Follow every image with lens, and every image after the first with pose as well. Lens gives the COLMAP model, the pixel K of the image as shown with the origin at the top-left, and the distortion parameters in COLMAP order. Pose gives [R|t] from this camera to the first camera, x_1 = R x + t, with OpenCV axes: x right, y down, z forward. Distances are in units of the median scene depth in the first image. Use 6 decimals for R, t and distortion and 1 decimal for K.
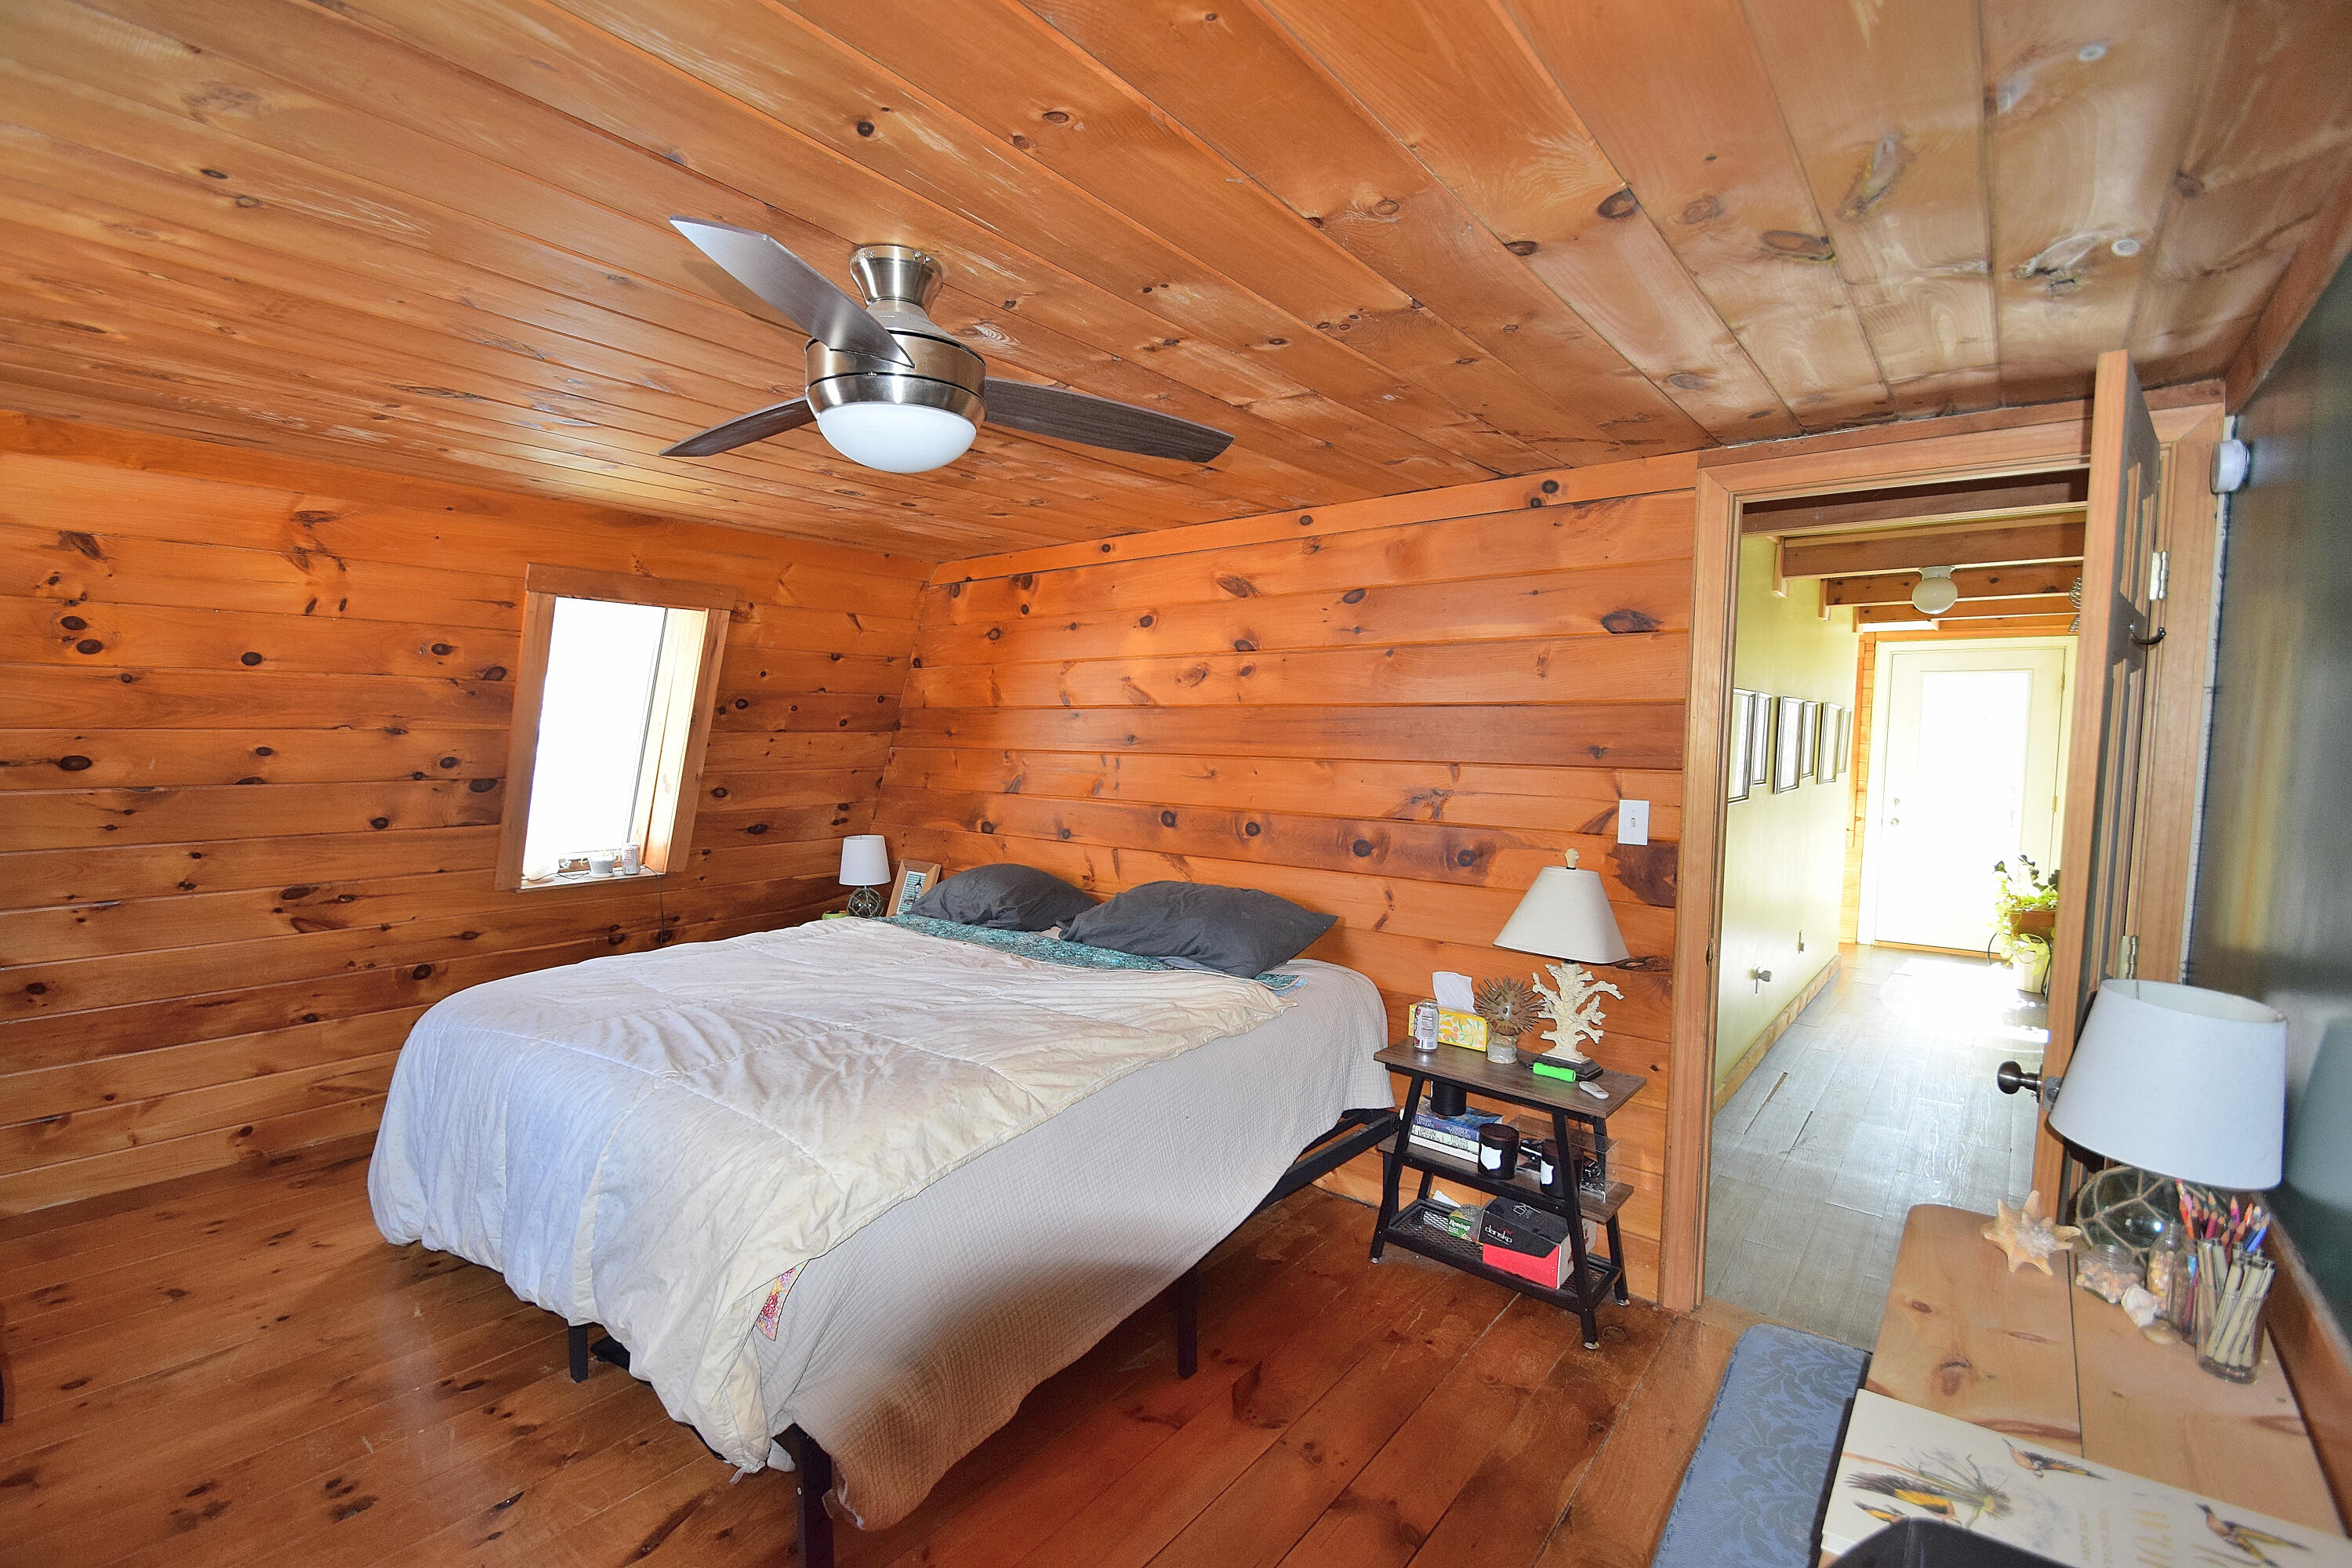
lens RADIAL K [[998.4, 0, 1176.0], [0, 998.4, 784.0], [0, 0, 1]] dist [-0.000472, -0.000107]
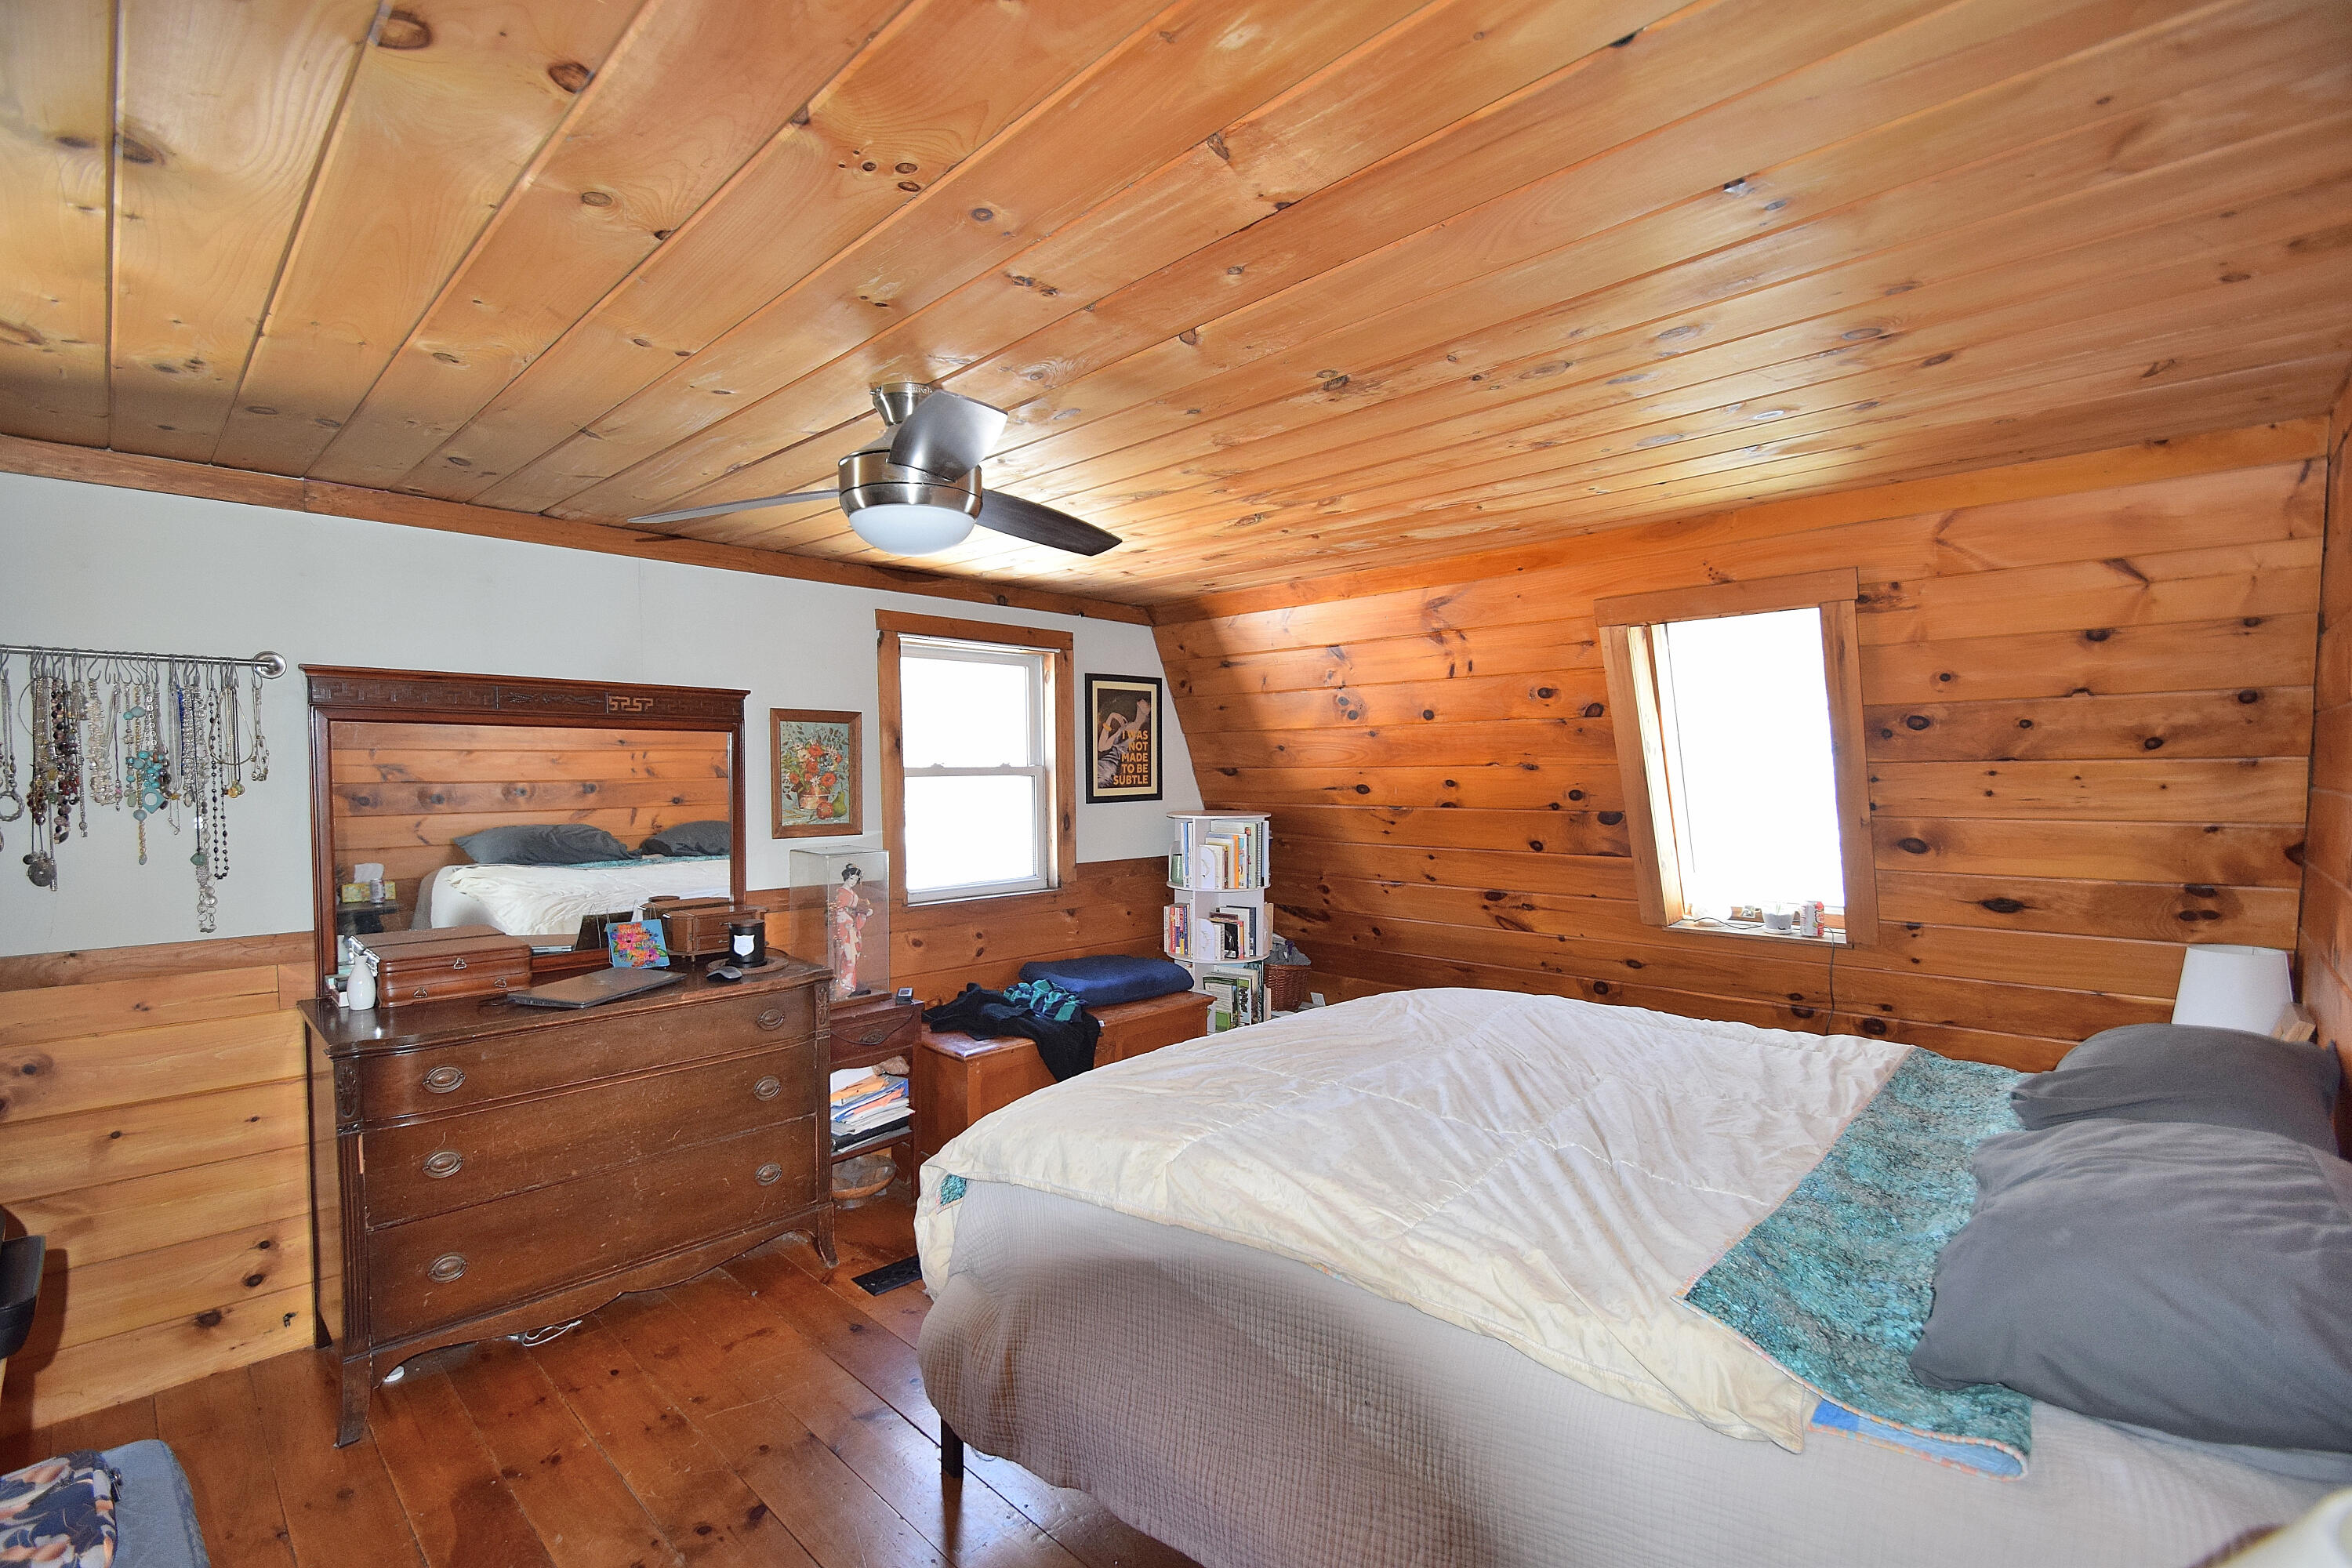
lens RADIAL K [[1067.5, 0, 1176.0], [0, 1067.5, 784.0], [0, 0, 1]] dist [0.000607, -0.000011]
pose [[-0.088999, 0.009450, -0.995987, 0.476469], [-0.042033, 0.999029, 0.013235, -0.031460], [0.995144, 0.043042, -0.088516, 0.687673]]
